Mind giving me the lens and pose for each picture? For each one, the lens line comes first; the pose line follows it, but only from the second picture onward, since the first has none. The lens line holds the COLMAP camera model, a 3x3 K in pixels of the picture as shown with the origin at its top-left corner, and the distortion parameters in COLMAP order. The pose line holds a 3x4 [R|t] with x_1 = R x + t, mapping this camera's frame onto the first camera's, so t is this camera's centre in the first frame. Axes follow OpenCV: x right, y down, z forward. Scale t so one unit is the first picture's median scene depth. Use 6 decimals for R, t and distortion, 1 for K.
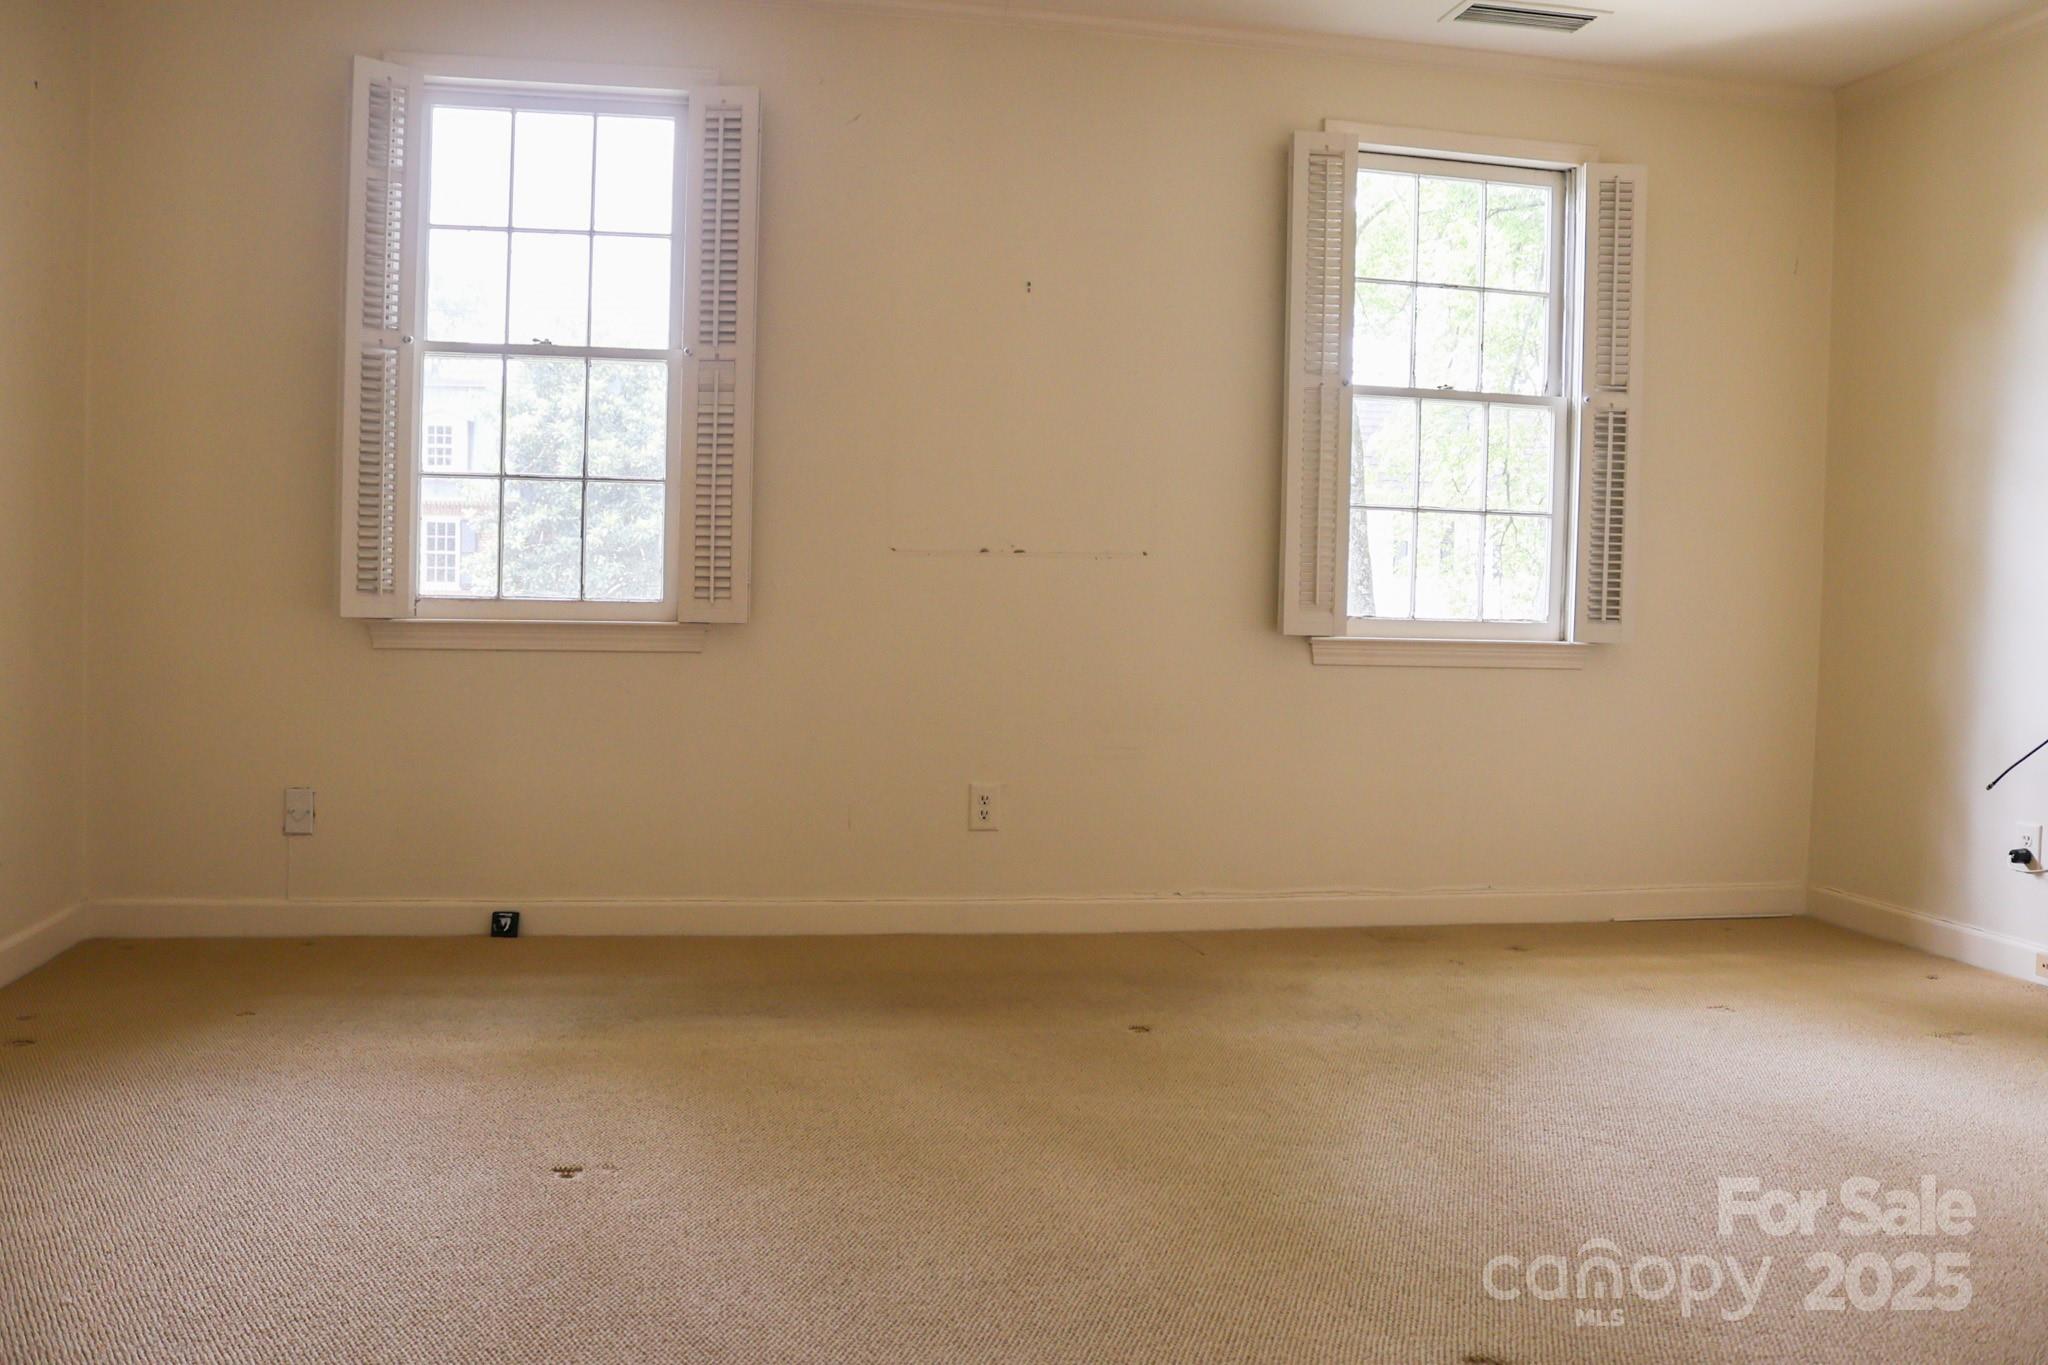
lens RADIAL K [[1694.6, 0, 1024.0], [0, 1694.6, 682.5], [0, 0, 1]] dist [-0.164502, 0.155461]
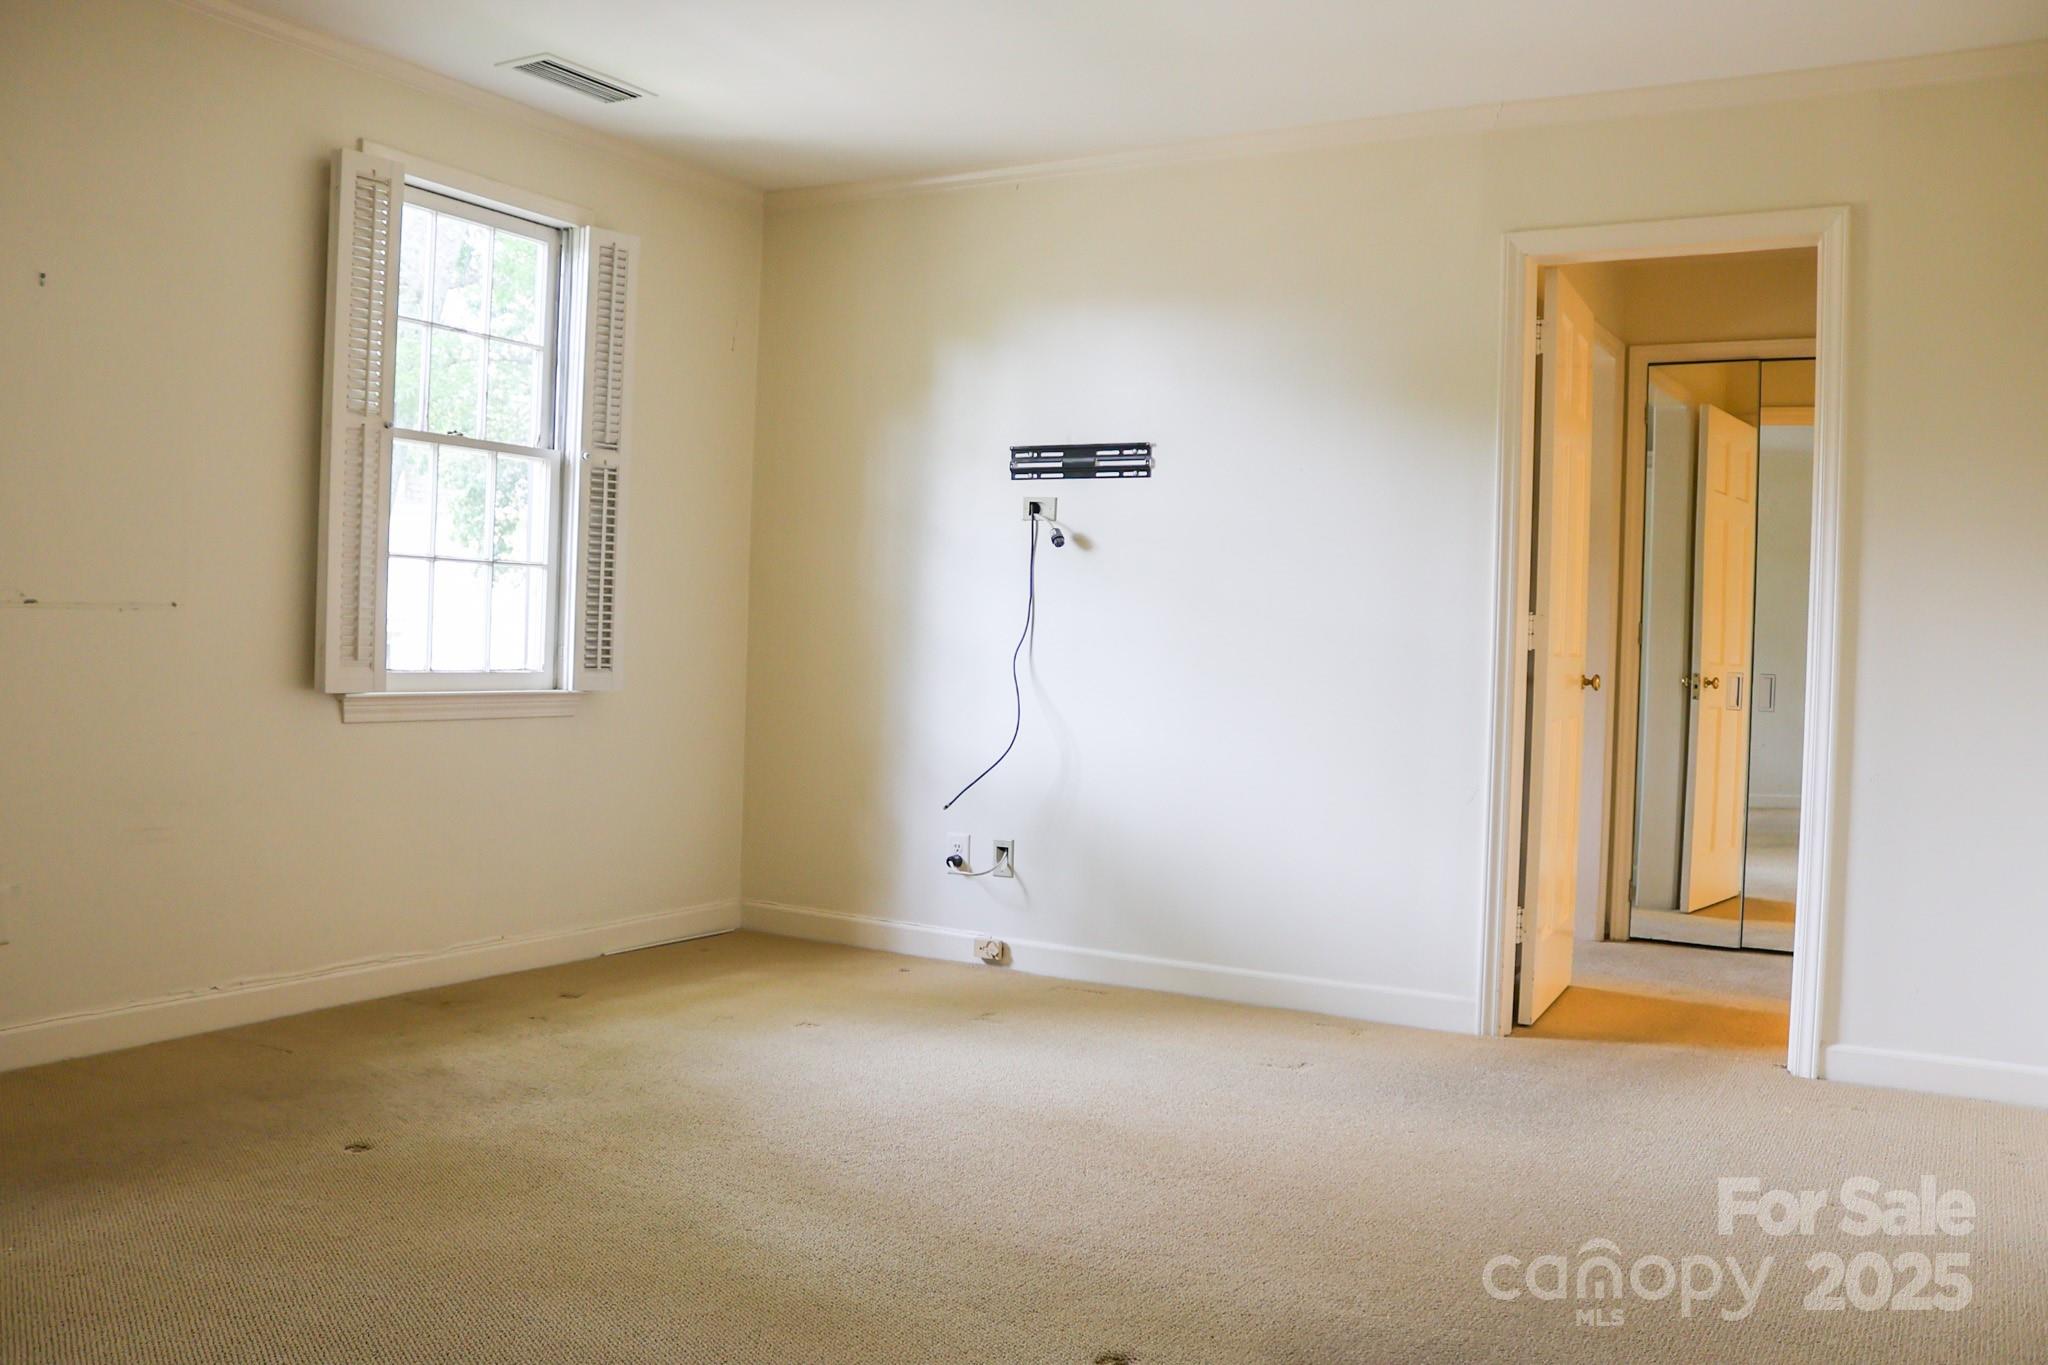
lens RADIAL K [[1694.6, 0, 1024.0], [0, 1694.6, 682.5], [0, 0, 1]] dist [-0.164502, 0.155461]
pose [[0.659006, -0.021555, 0.751829, -0.271005], [0.021357, 0.999722, 0.009943, -0.034446], [-0.751834, 0.009505, 0.659283, 0.112848]]
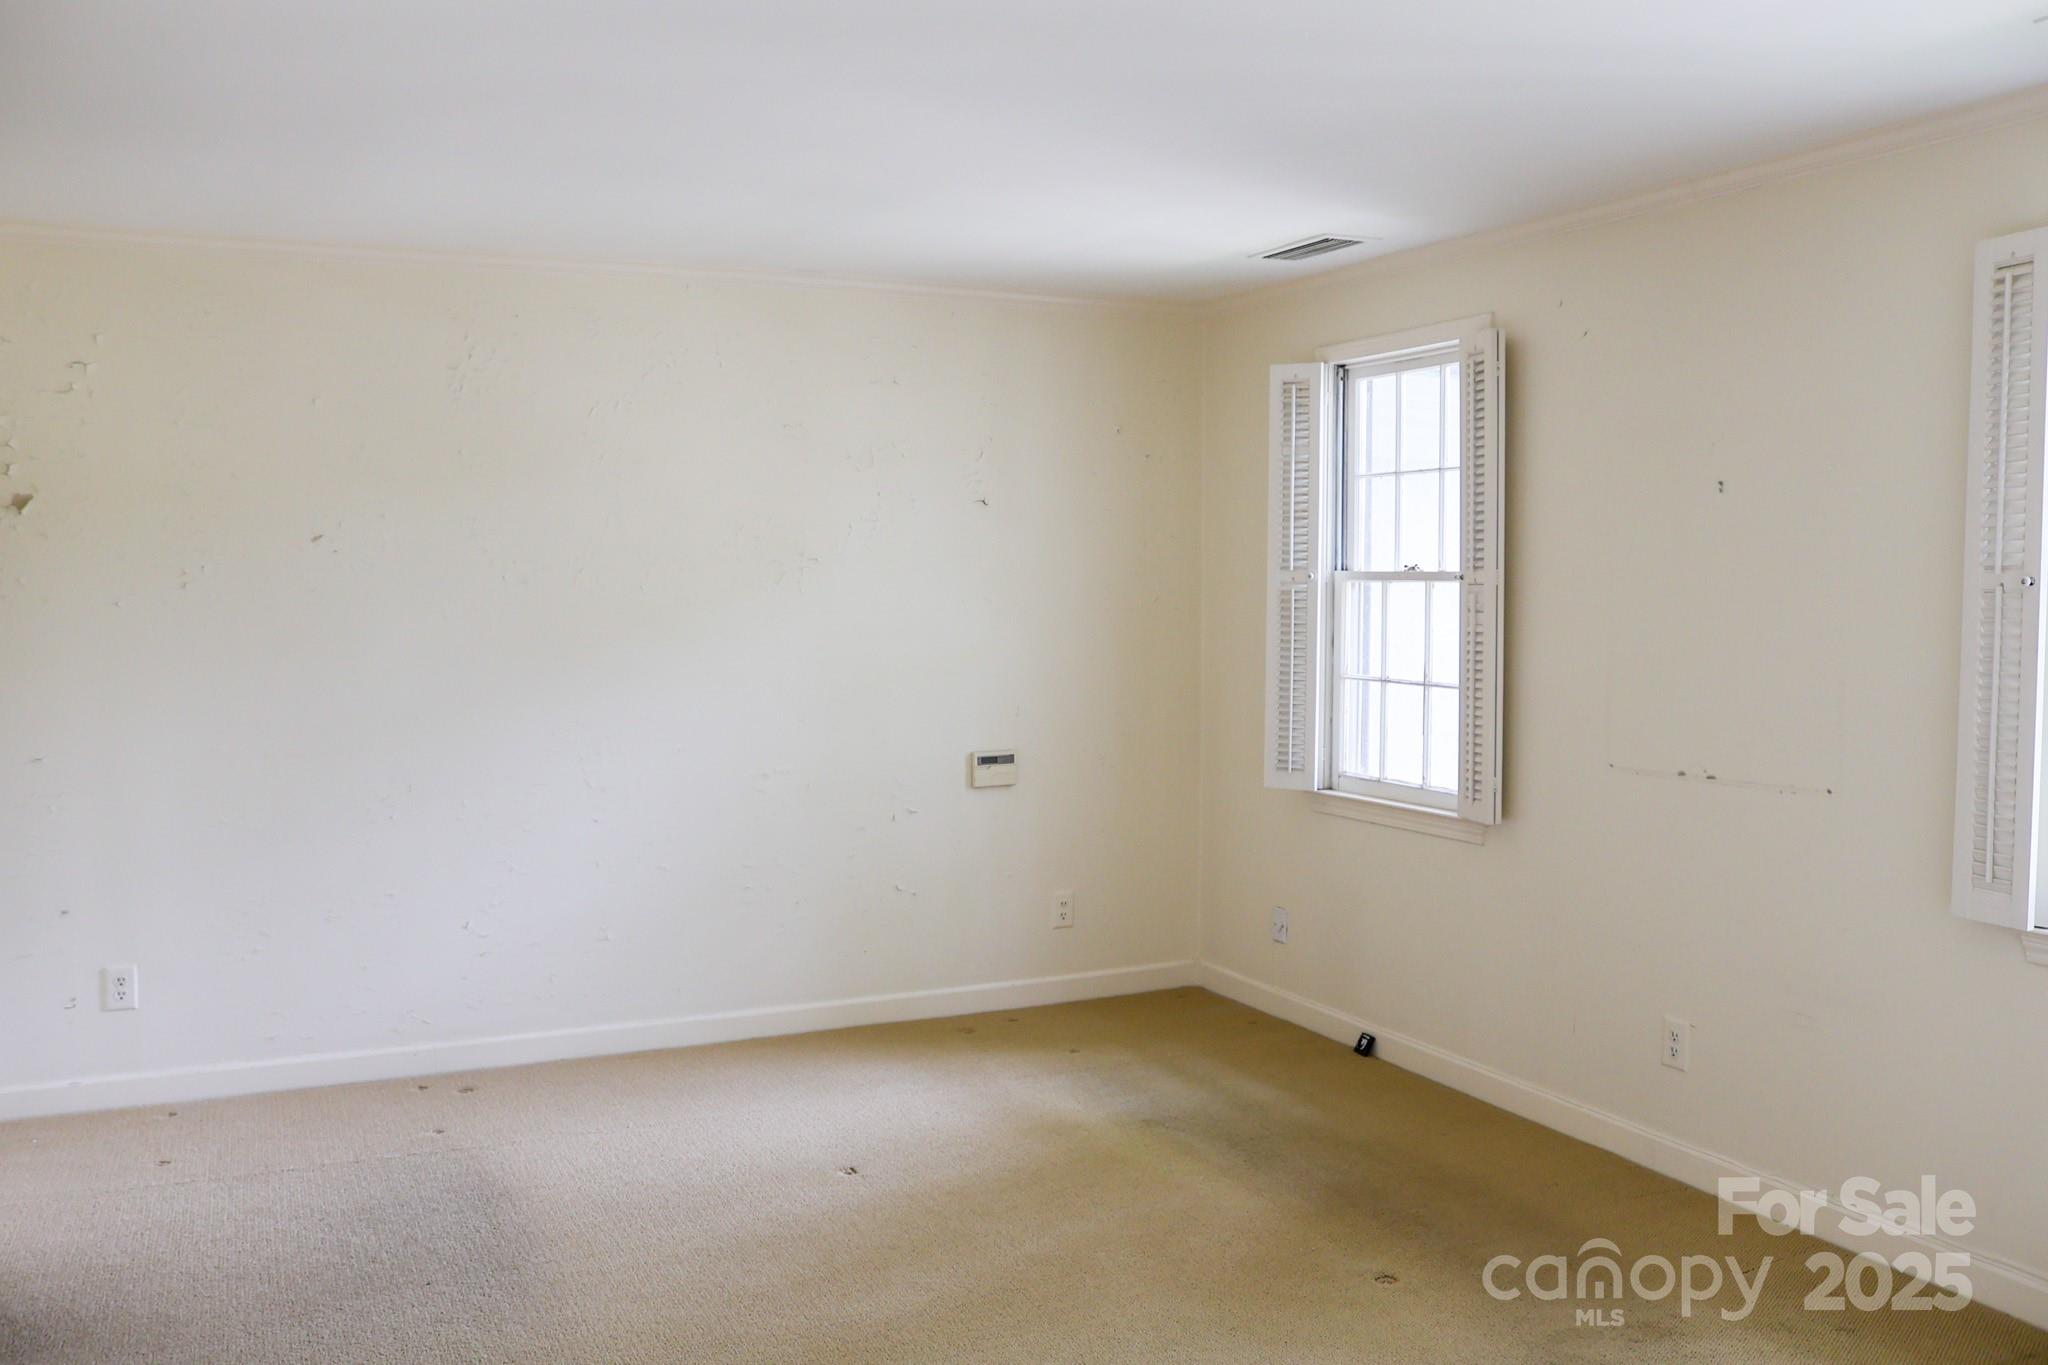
lens RADIAL K [[1694.6, 0, 1024.0], [0, 1694.6, 682.5], [0, 0, 1]] dist [-0.164502, 0.155461]
pose [[0.255986, 0.038571, -0.965911, 0.740364], [-0.041747, 0.998713, 0.028817, -0.134693], [0.965779, 0.032947, 0.257267, 0.396321]]
